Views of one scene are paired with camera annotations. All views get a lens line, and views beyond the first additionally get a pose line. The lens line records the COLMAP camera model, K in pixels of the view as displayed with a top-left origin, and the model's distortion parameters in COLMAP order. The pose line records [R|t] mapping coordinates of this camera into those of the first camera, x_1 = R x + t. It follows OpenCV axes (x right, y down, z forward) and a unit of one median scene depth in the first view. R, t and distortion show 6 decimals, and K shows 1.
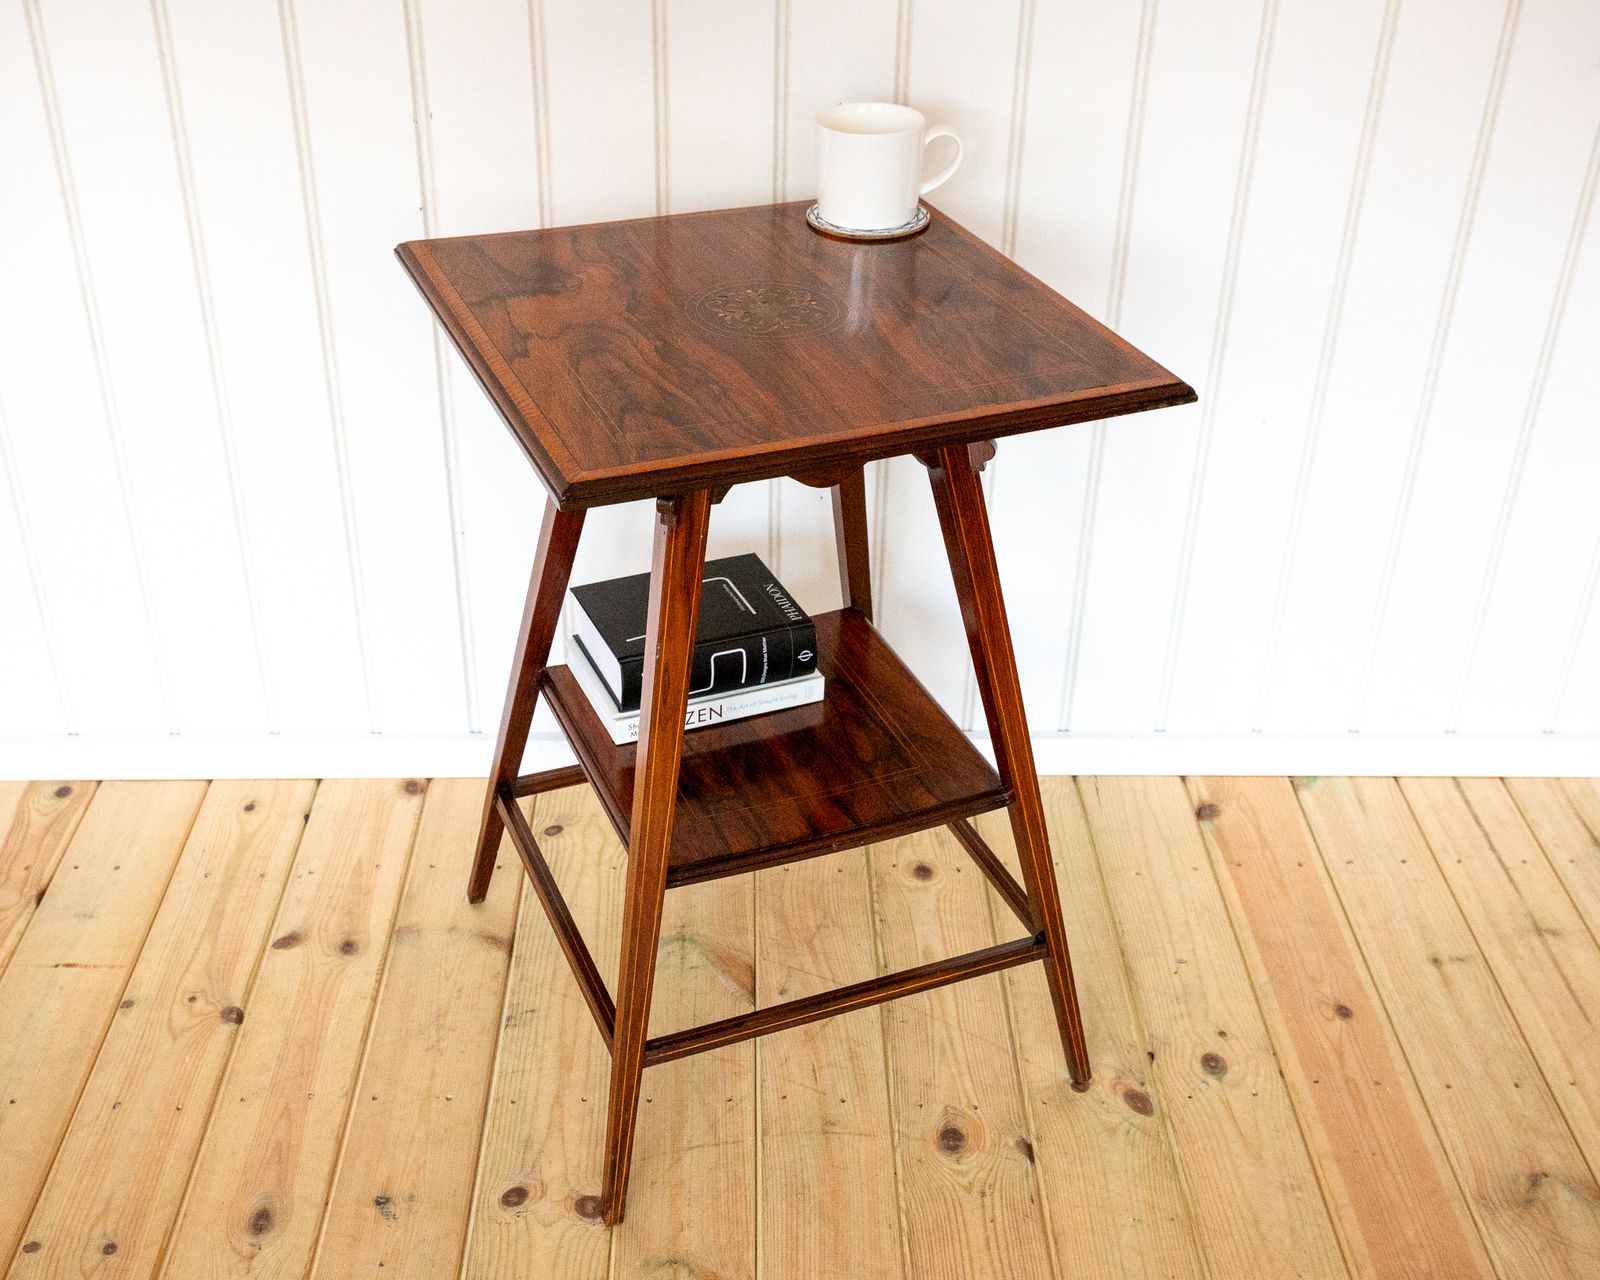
lens RADIAL K [[1875.0, 0, 798.4], [0, 1875.0, 642.5], [0, 0, 1]] dist [0.022585, 0.027337]
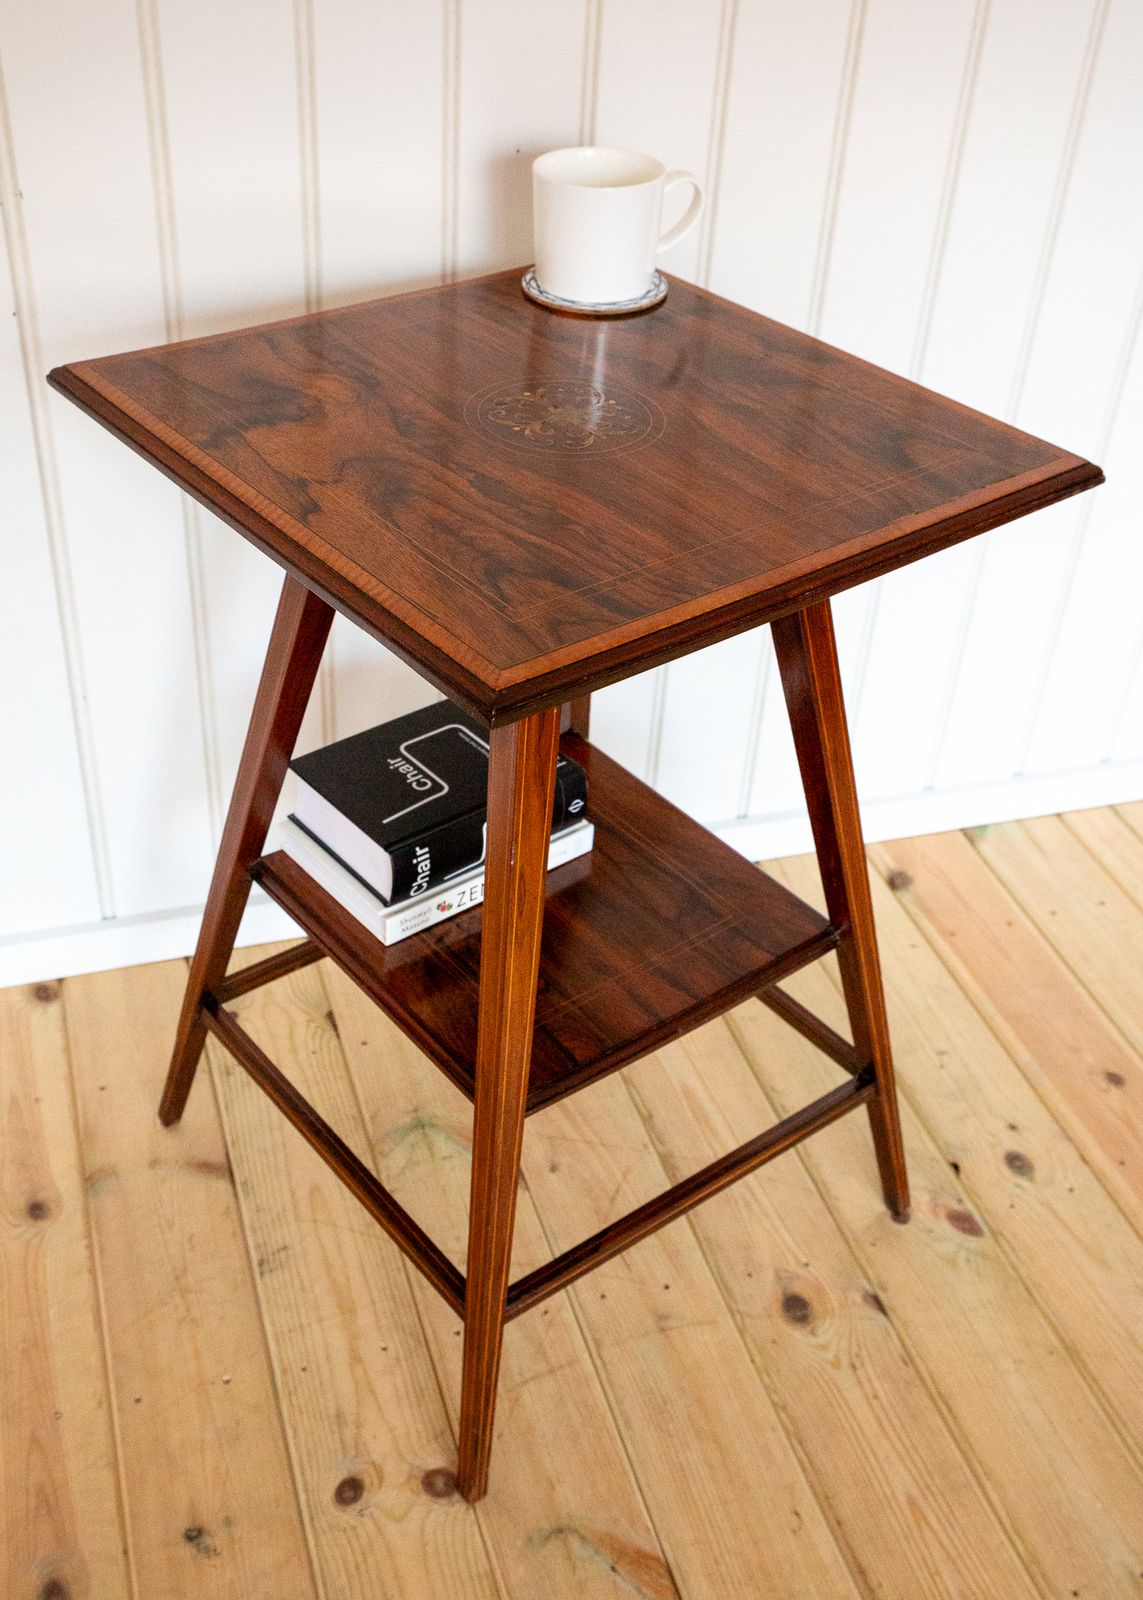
lens RADIAL K [[1744.7, 0, 541.6], [0, 1744.7, 787.9], [0, 0, 1]] dist [0.018817, 0.029357]
pose [[0.964042, -0.139942, 0.225918, -0.186849], [0.121241, 0.988095, 0.094699, -0.076977], [-0.236480, -0.063903, 0.969533, 0.216801]]
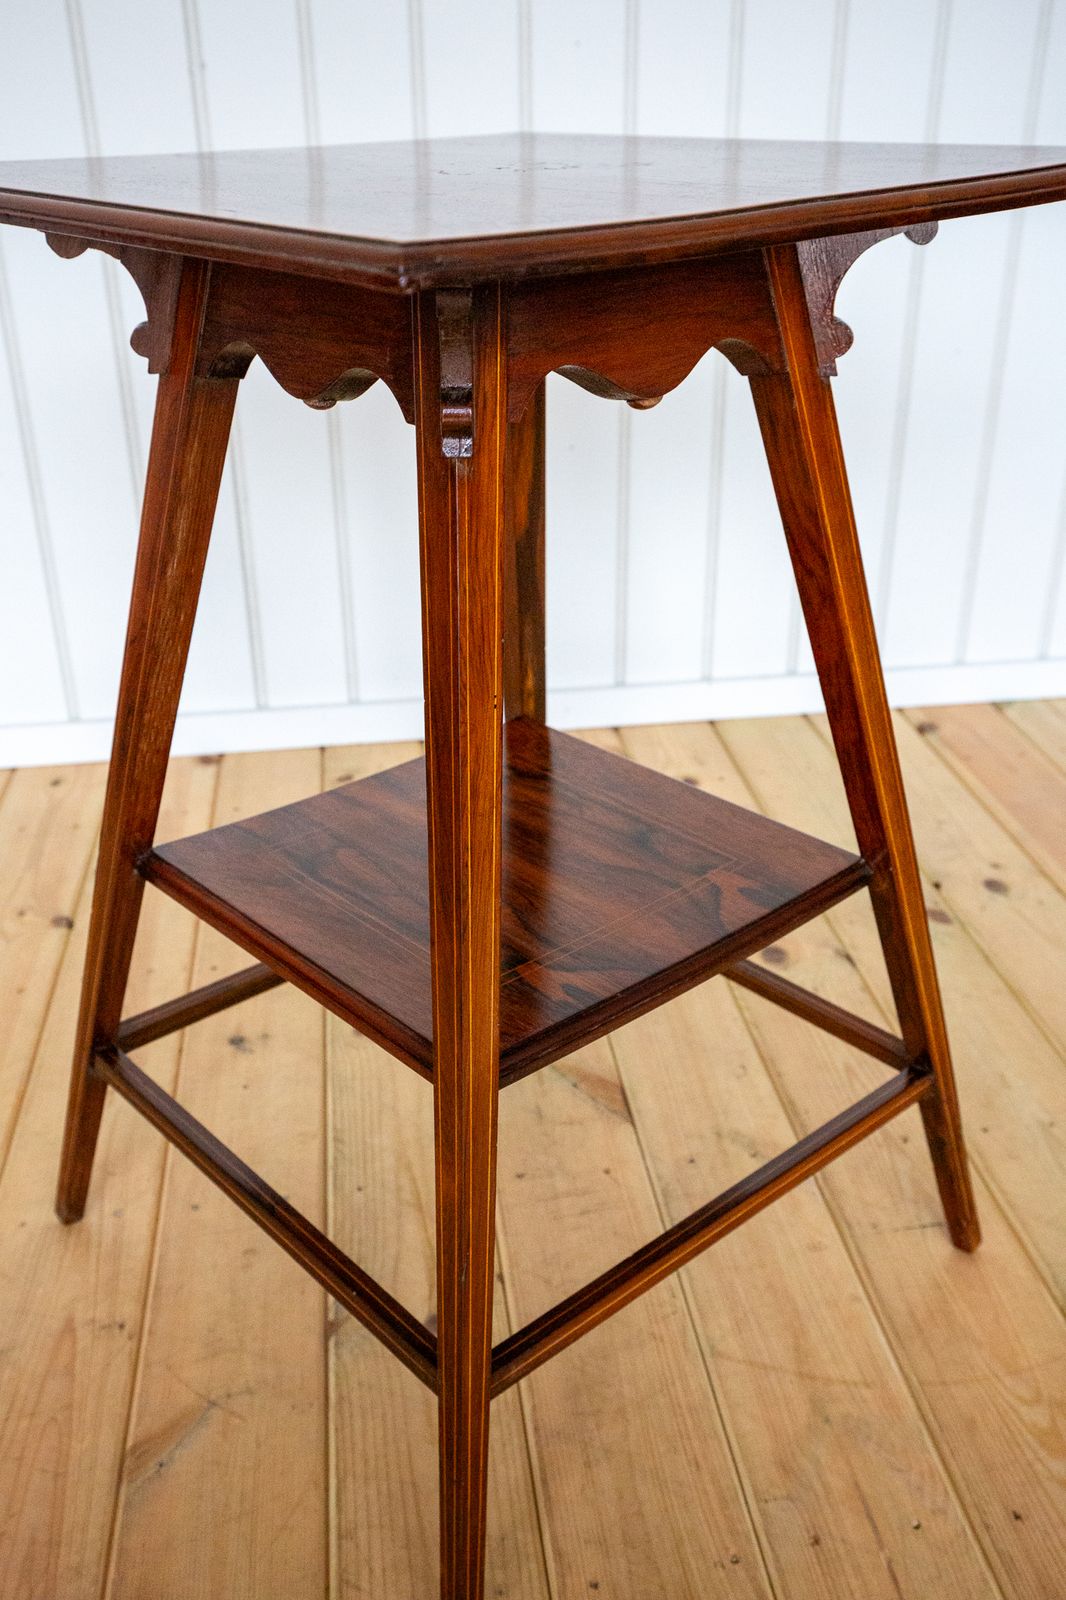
lens RADIAL K [[1494.7, 0, 533.0], [0, 1494.7, 800.0], [0, 0, 1]] dist [0.035195, 0.004754]
pose [[0.994163, -0.074698, 0.077845, -0.107177], [0.081782, 0.992378, -0.092178, 0.236536], [-0.070366, 0.098006, 0.992695, 0.164270]]
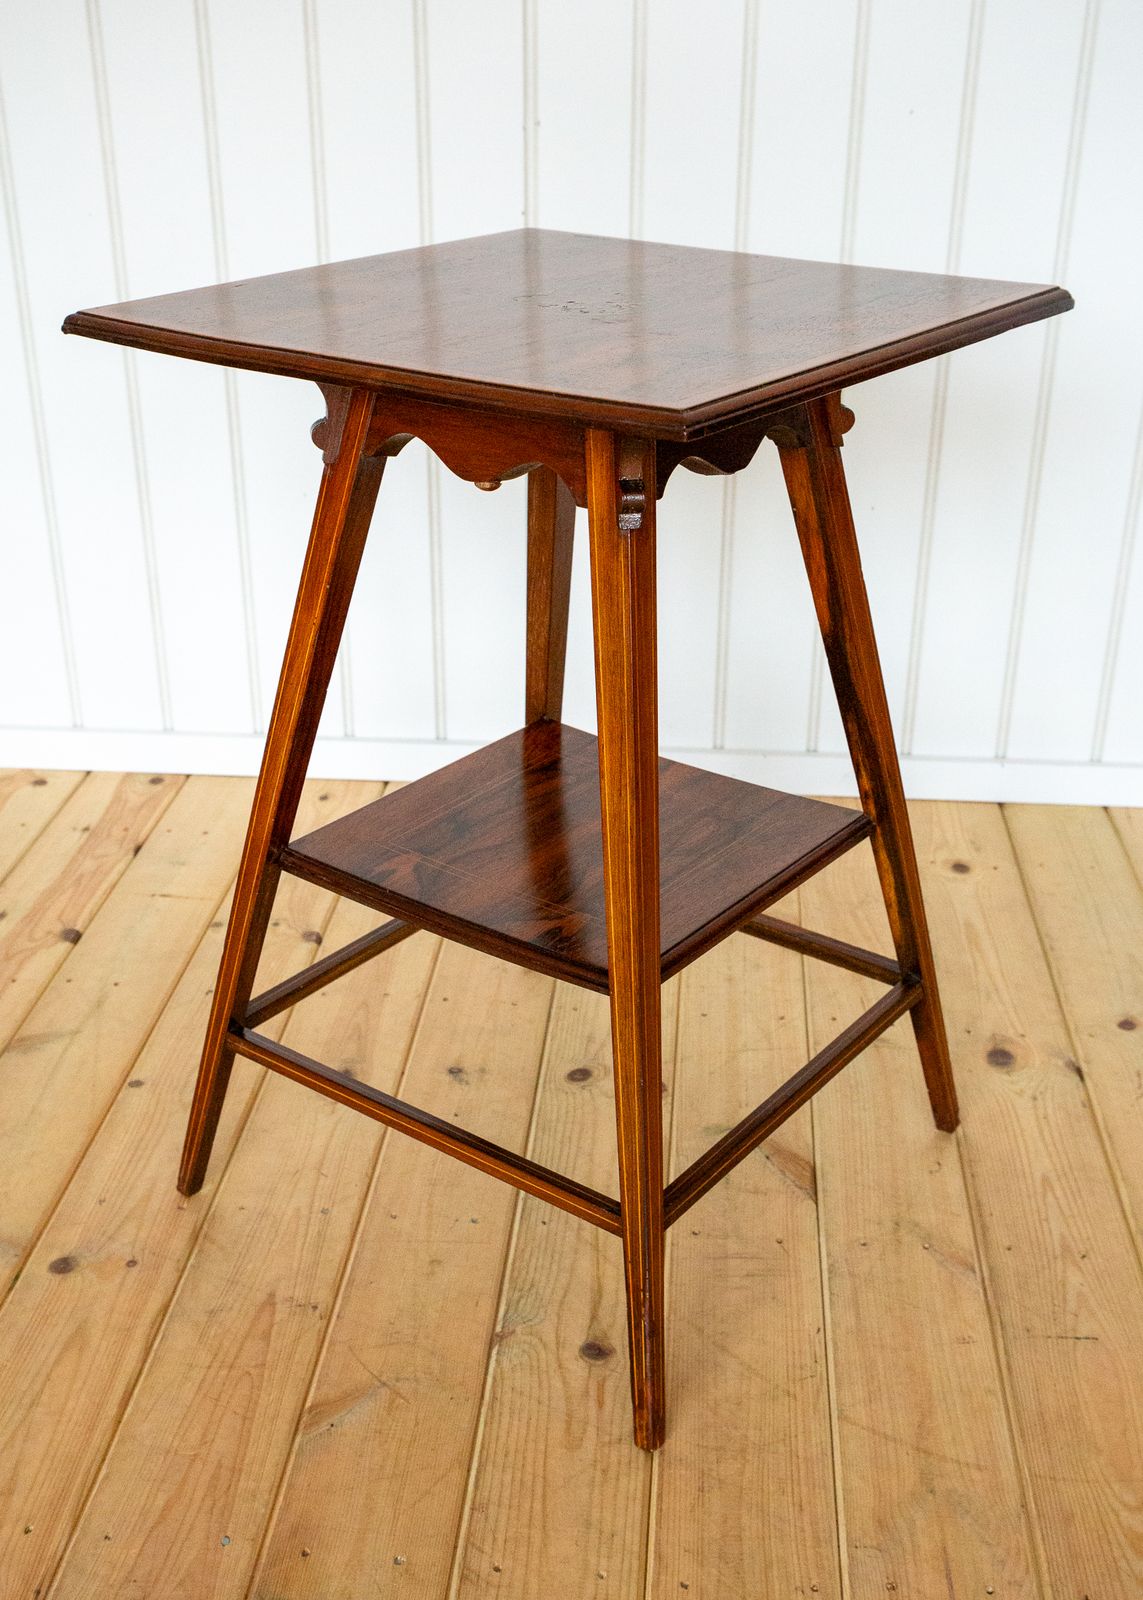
lens RADIAL K [[1806.2, 0, 592.6], [0, 1806.2, 801.9], [0, 0, 1]] dist [0.021752, 0.033005]
pose [[0.995199, 0.033247, -0.092048, -0.051974], [-0.043428, 0.992882, -0.110906, 0.236750], [0.087705, 0.114371, 0.989559, -0.012147]]
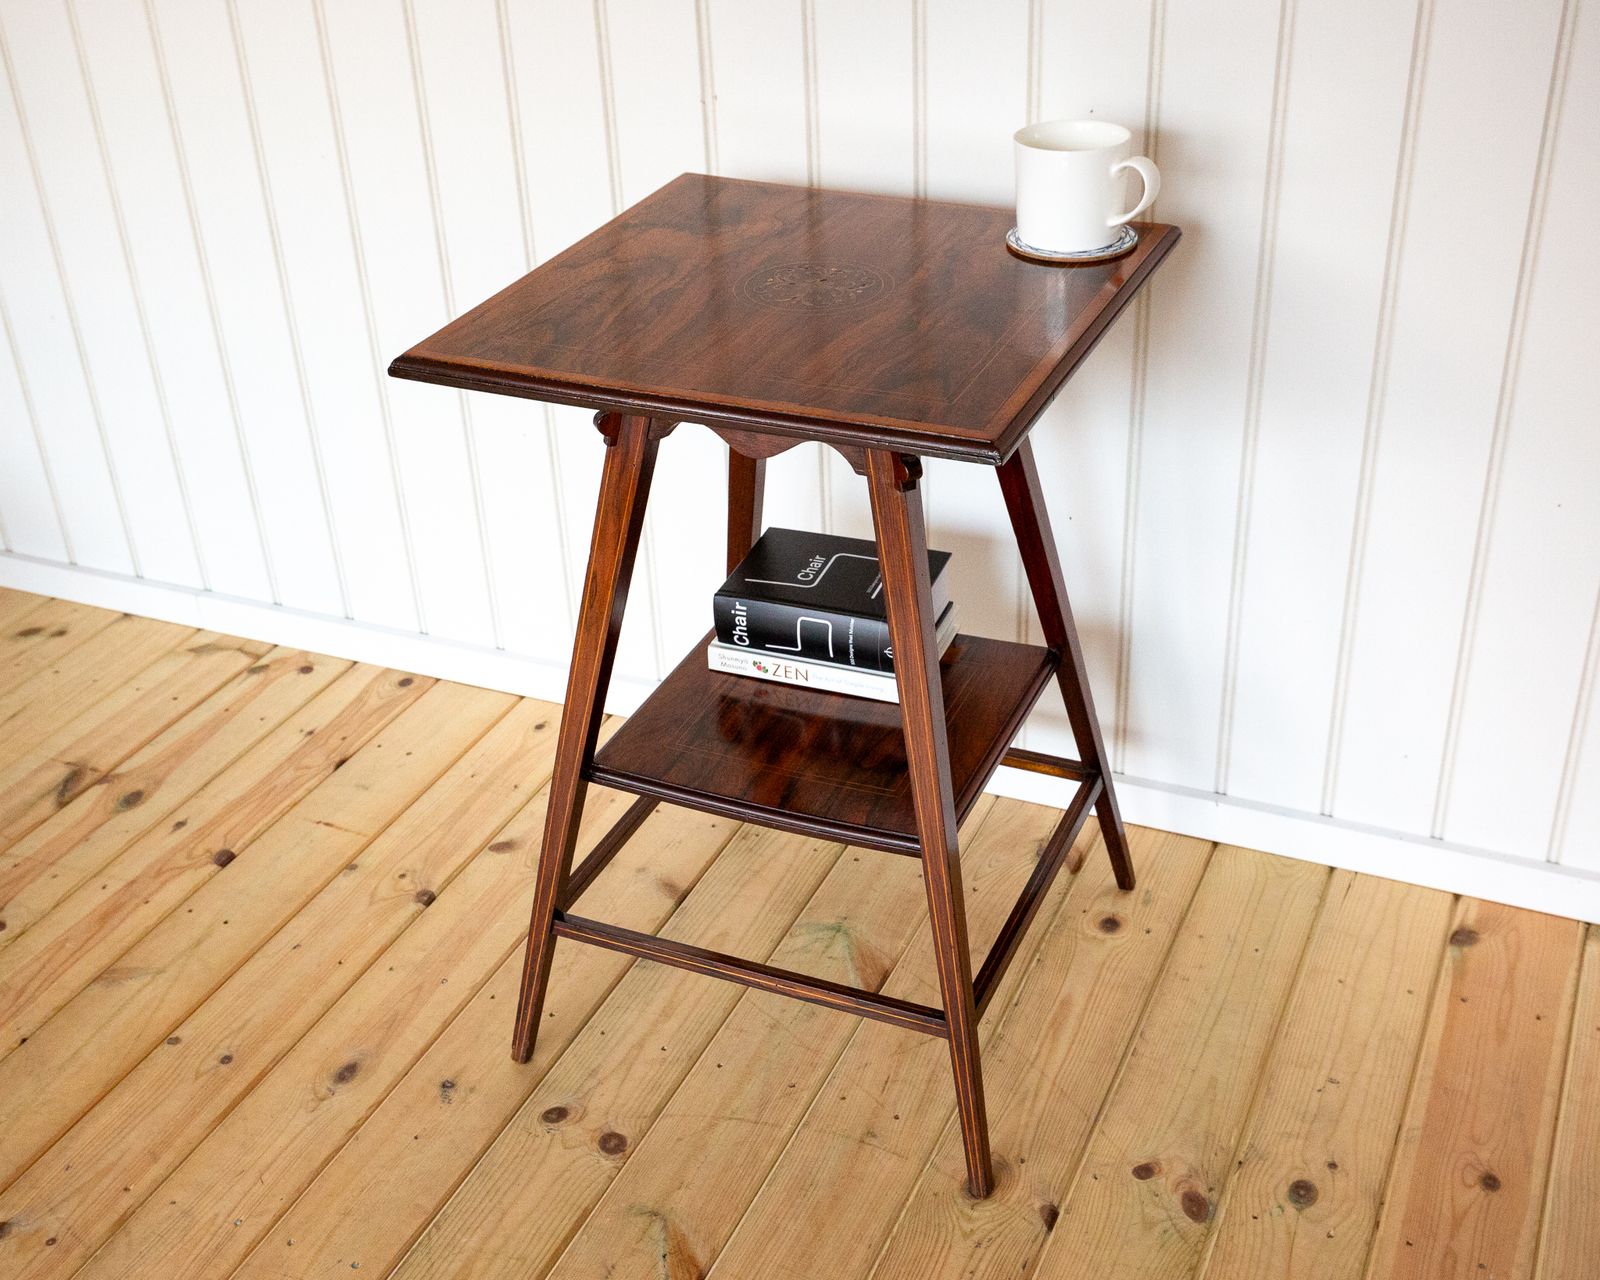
lens RADIAL K [[1925.0, 0, 824.7], [0, 1925.0, 637.9], [0, 0, 1]] dist [0.019057, 0.037797]
pose [[0.905358, 0.170779, -0.388796, 0.332950], [-0.179820, 0.983609, 0.013319, -0.007995], [0.384698, 0.057855, 0.921228, 0.046542]]
